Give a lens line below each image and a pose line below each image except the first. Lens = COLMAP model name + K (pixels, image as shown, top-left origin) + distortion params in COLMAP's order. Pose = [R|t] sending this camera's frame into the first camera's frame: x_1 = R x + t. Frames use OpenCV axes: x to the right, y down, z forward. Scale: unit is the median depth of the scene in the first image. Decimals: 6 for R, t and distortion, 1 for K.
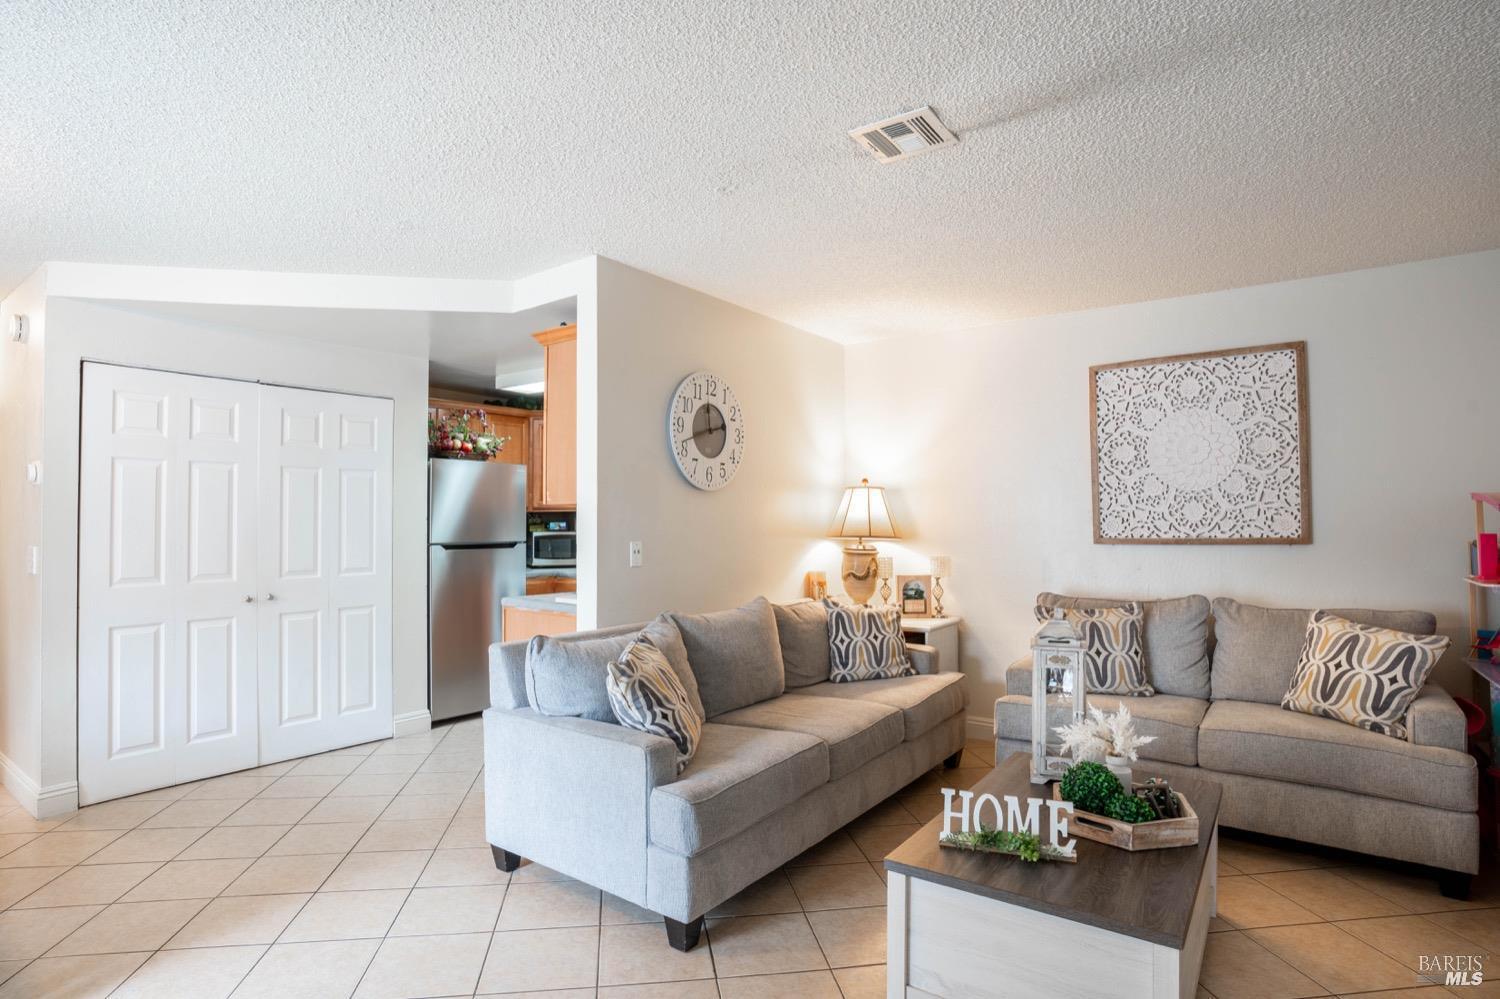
lens RADIAL K [[740.9, 0, 750.0], [0, 740.9, 499.5], [0, 0, 1]] dist [-0.000603, -0.000097]
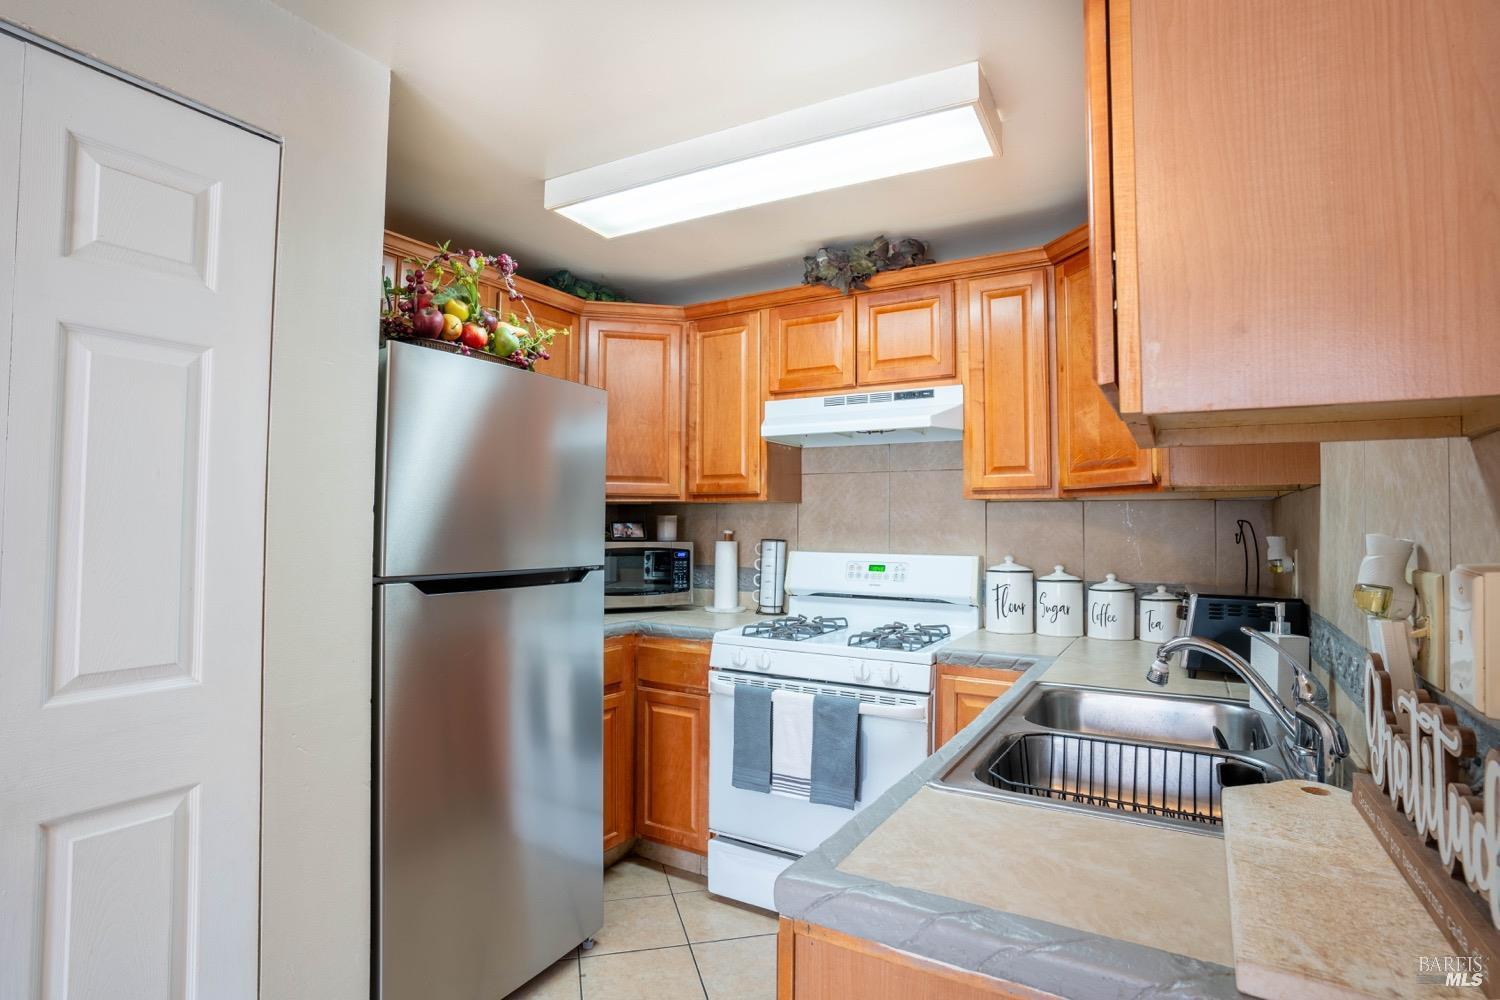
lens RADIAL K [[707.2, 0, 750.0], [0, 707.2, 500.0], [0, 0, 1]] dist [-0.065054, 0.027107]
pose [[0.995921, 0.016144, 0.088778, -0.266098], [-0.015817, 0.999865, -0.004377, 0.019350], [-0.088837, 0.002955, 0.996042, 0.607980]]
